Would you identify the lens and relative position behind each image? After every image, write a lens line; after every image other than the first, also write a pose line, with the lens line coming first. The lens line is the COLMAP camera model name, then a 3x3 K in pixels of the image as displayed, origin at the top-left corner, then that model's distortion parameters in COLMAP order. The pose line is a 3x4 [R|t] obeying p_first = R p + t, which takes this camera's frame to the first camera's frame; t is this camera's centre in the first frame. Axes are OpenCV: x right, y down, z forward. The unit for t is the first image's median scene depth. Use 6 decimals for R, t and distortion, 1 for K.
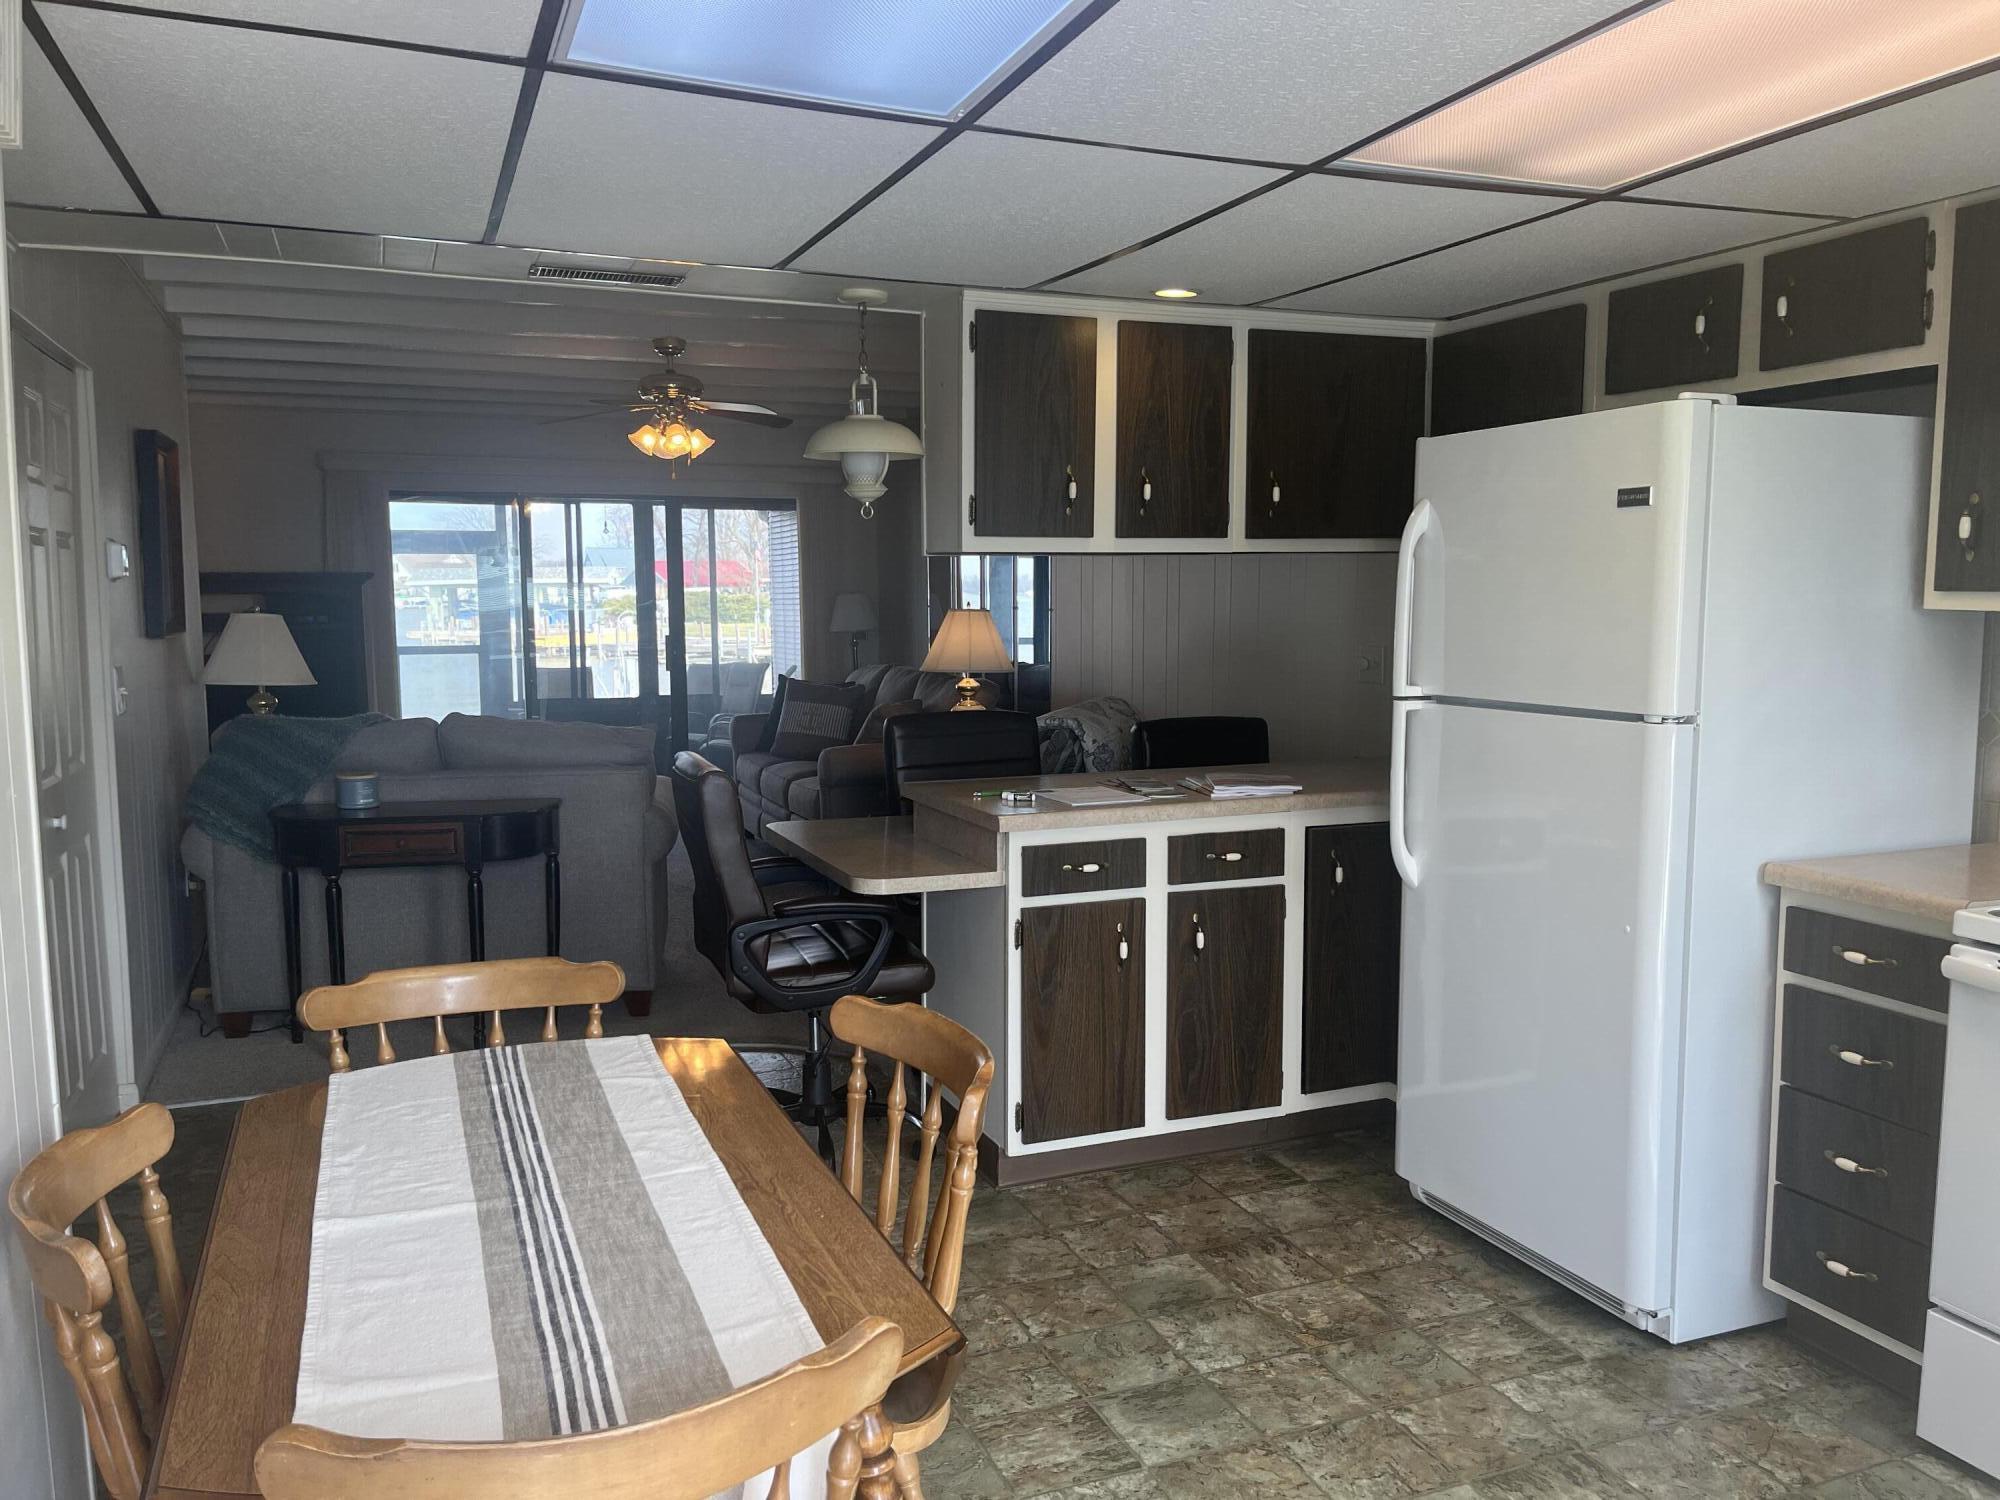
lens RADIAL K [[1511.8, 0, 1000.0], [0, 1511.8, 750.0], [0, 0, 1]] dist [0.105027, -0.088154]
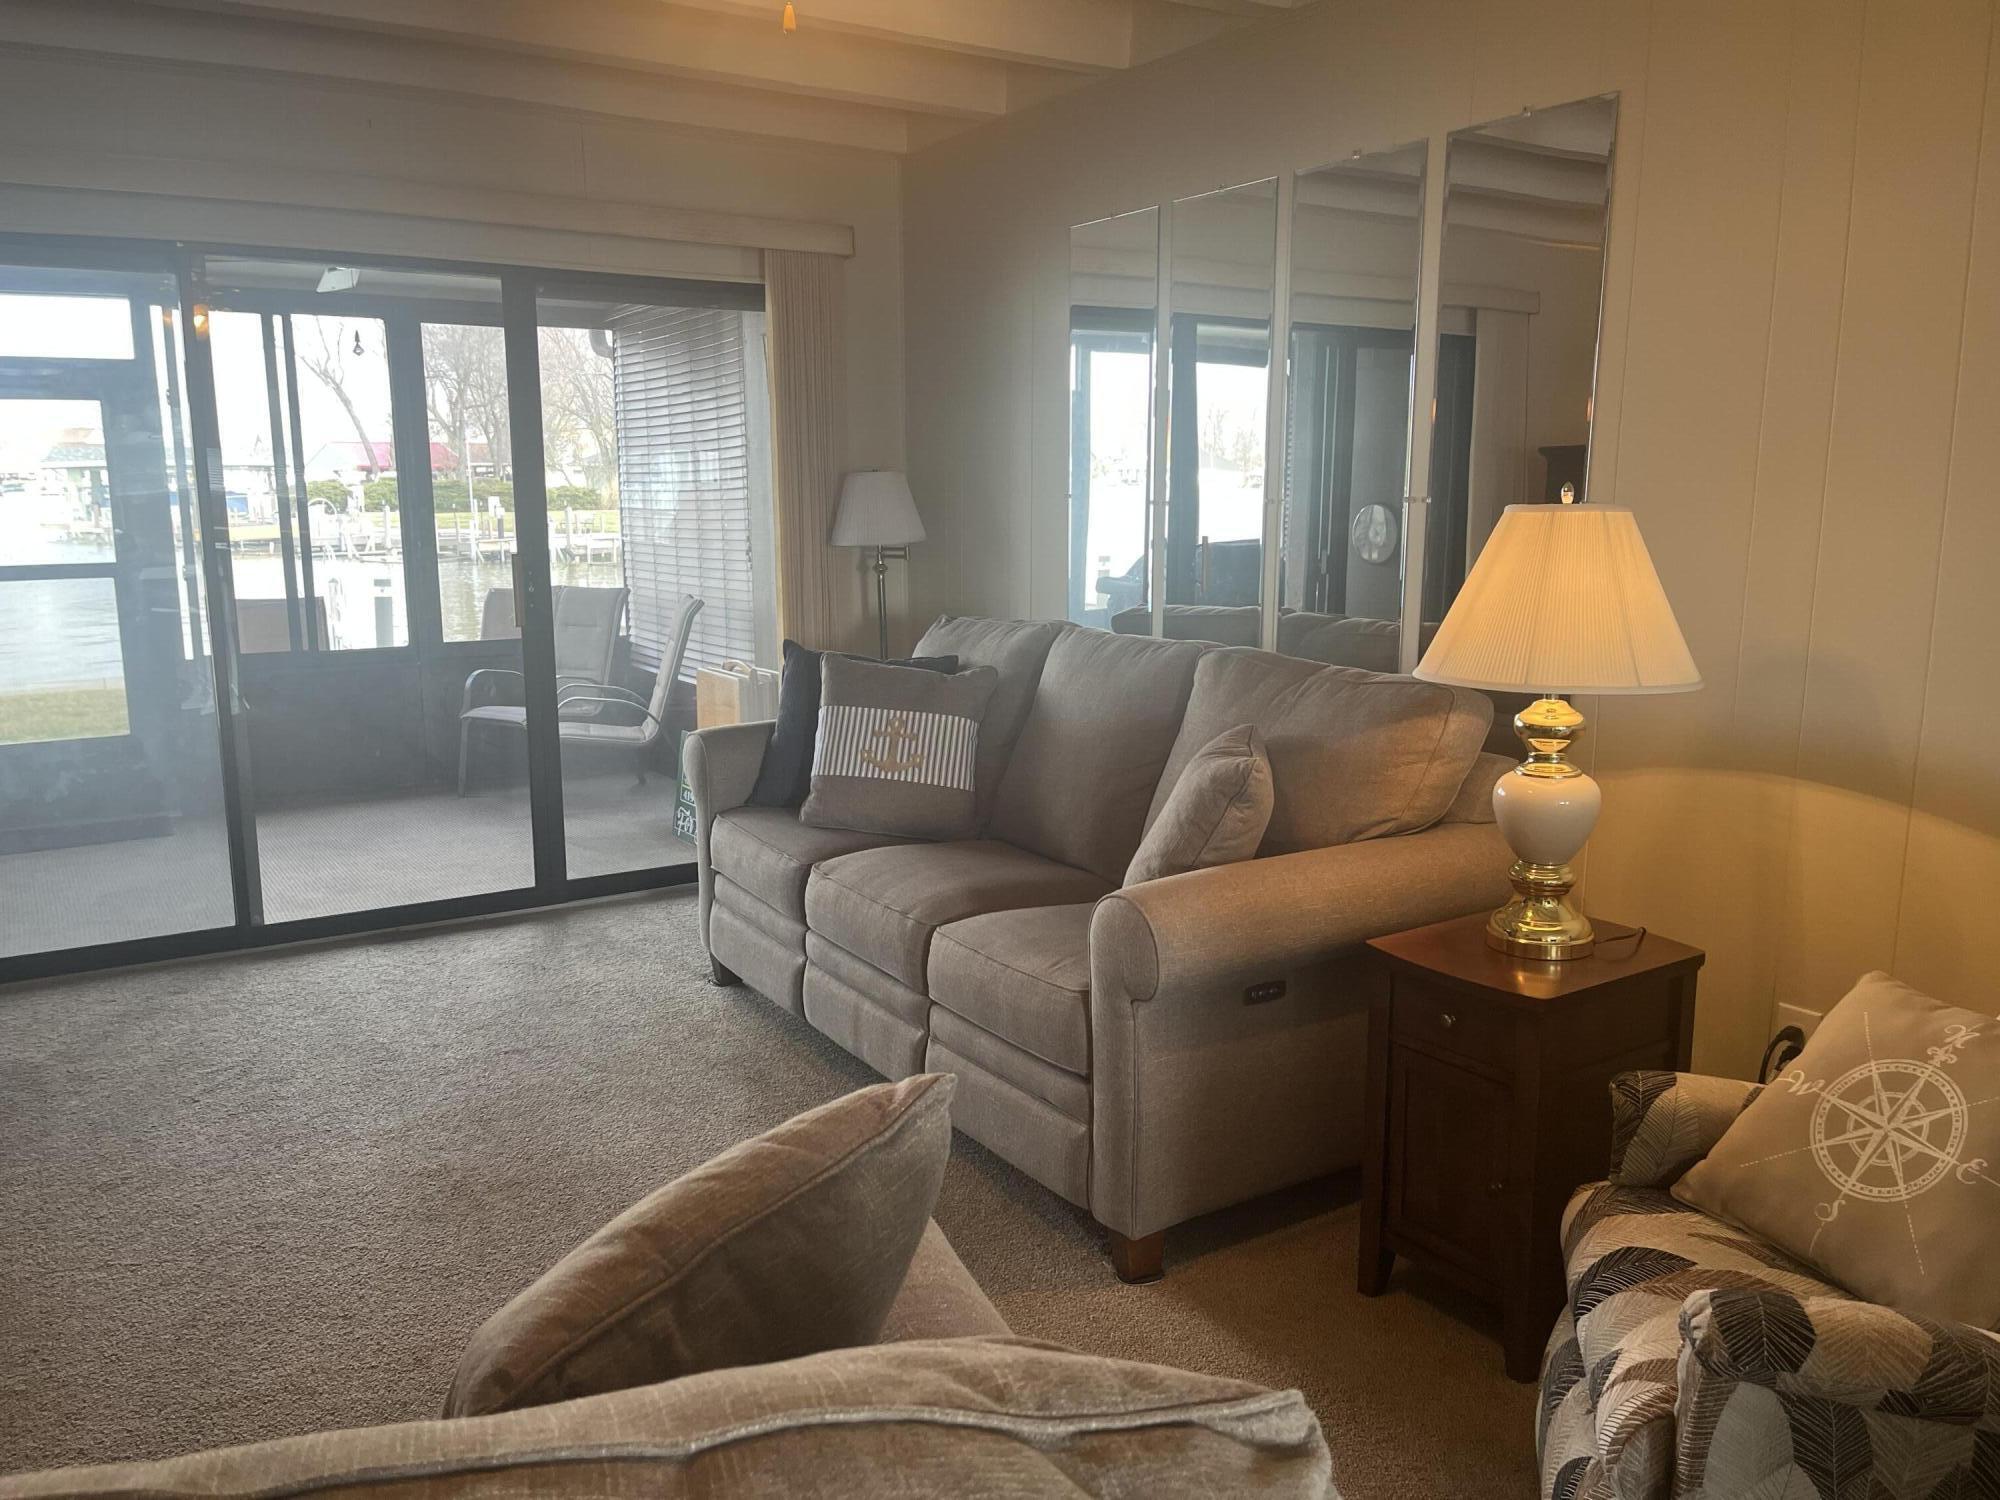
lens RADIAL K [[1511.8, 0, 1000.0], [0, 1511.8, 750.0], [0, 0, 1]] dist [0.105027, -0.088154]
pose [[0.984419, -0.025767, 0.173943, -0.116564], [0.013549, 0.997380, 0.071066, -0.034699], [-0.175318, -0.067602, 0.982188, 0.365537]]
